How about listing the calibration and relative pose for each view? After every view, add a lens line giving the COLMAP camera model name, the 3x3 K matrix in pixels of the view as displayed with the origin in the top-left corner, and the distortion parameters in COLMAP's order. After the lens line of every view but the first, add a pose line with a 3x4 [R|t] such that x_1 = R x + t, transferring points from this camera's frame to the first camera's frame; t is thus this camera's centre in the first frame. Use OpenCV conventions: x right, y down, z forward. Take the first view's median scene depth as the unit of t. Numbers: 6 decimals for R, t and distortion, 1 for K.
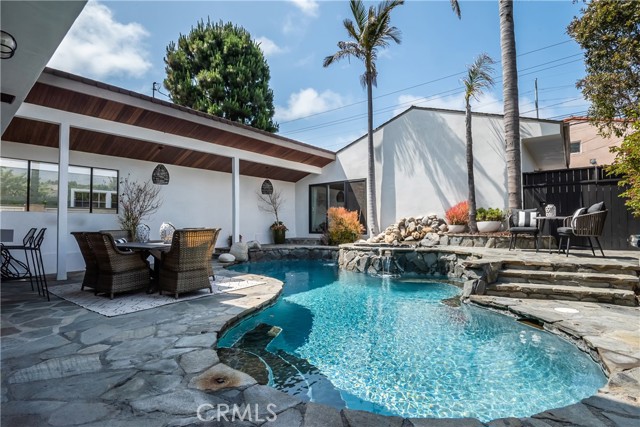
lens RADIAL K [[313.7, 0, 325.3], [0, 313.7, 216.9], [0, 0, 1]] dist [-0.015658, -0.003644]
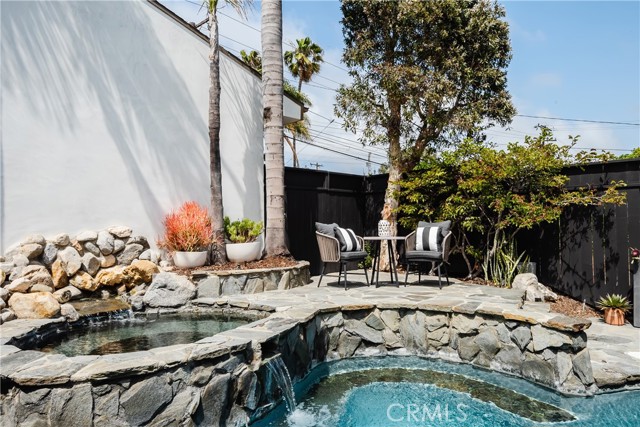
lens RADIAL K [[435.8, 0, 332.6], [0, 435.8, 215.2], [0, 0, 1]] dist [0.020069, -0.003075]
pose [[0.122700, 0.026406, 0.992092, -0.241675], [-0.017481, 0.999548, -0.024442, -0.017995], [-0.992290, -0.014344, 0.123106, 0.755153]]
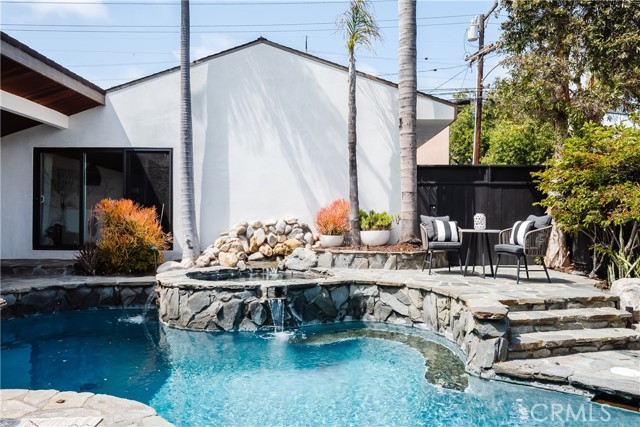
lens RADIAL K [[456.7, 0, 330.0], [0, 456.7, 217.7], [0, 0, 1]] dist [0.036136, -0.012569]
pose [[0.779937, 0.008010, 0.625807, -0.210871], [-0.025554, 0.999492, 0.019056, -0.031812], [-0.625336, -0.030854, 0.779746, 0.260914]]
